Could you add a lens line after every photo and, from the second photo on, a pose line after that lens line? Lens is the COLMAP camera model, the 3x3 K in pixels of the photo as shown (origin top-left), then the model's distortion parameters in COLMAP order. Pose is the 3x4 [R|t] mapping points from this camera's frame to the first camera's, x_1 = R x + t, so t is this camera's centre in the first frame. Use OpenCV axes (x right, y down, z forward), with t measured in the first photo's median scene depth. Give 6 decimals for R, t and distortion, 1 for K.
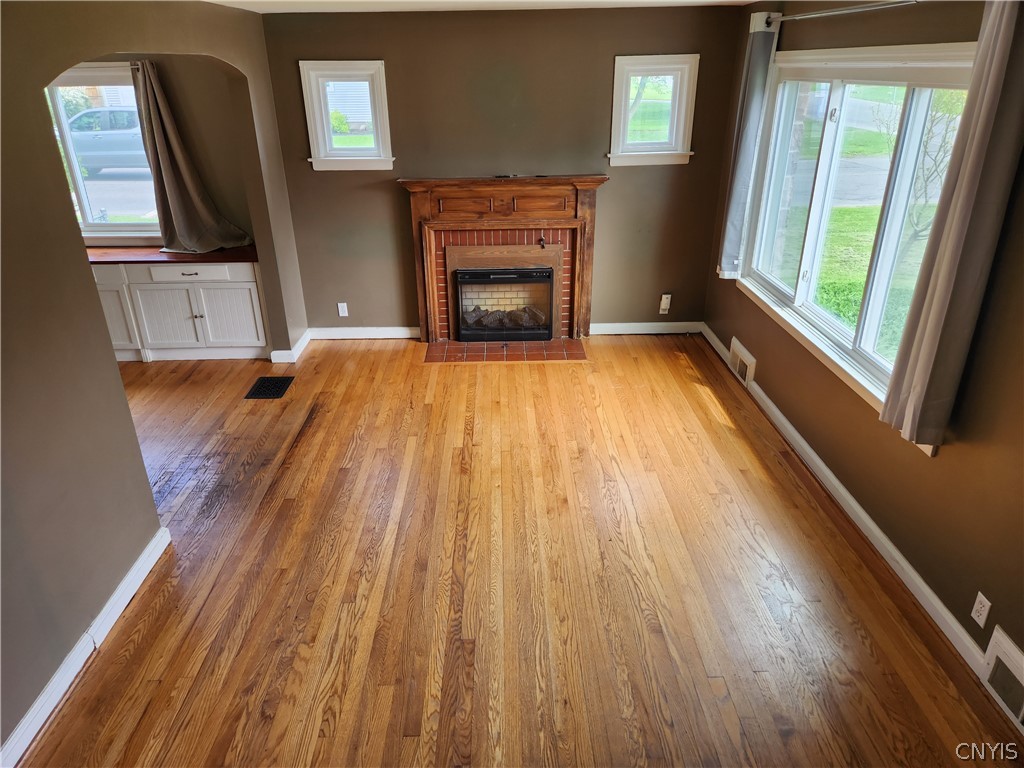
lens RADIAL K [[691.3, 0, 505.0], [0, 691.3, 374.0], [0, 0, 1]] dist [0.077055, -0.064476]
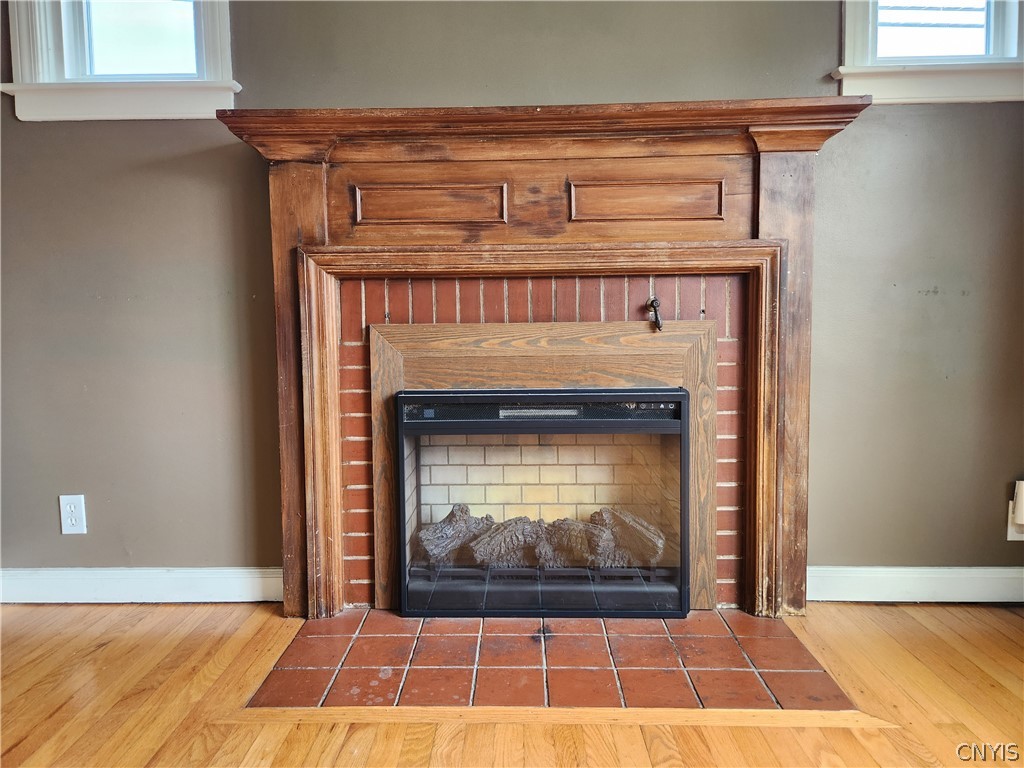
lens RADIAL K [[691.3, 0, 505.4], [0, 691.3, 361.4], [0, 0, 1]] dist [0.077055, -0.064476]
pose [[0.999189, 0.004894, -0.039957, -0.004769], [-0.018331, 0.939007, -0.343409, -0.050756], [0.035839, 0.343863, 0.938336, 0.700314]]
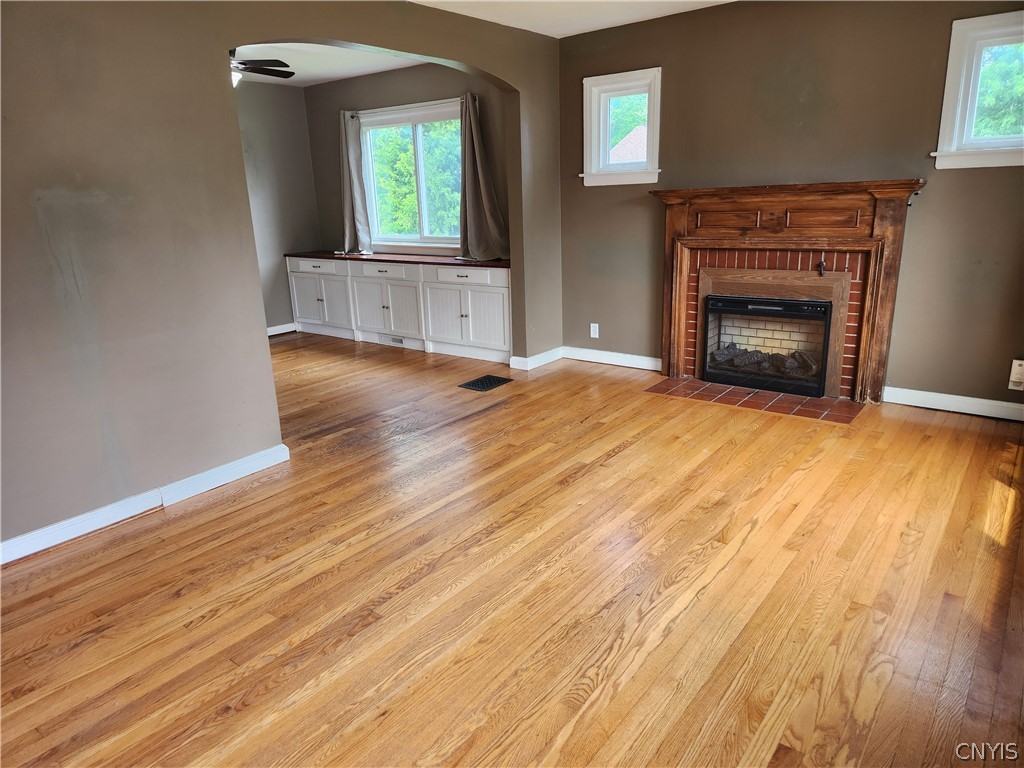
lens RADIAL K [[691.3, 0, 490.9], [0, 691.3, 374.5], [0, 0, 1]] dist [0.077055, -0.064476]
pose [[0.771493, 0.149244, -0.618485, 0.278258], [-0.234072, 0.970500, -0.057791, 0.059837], [0.591615, 0.189355, 0.783668, 0.188420]]
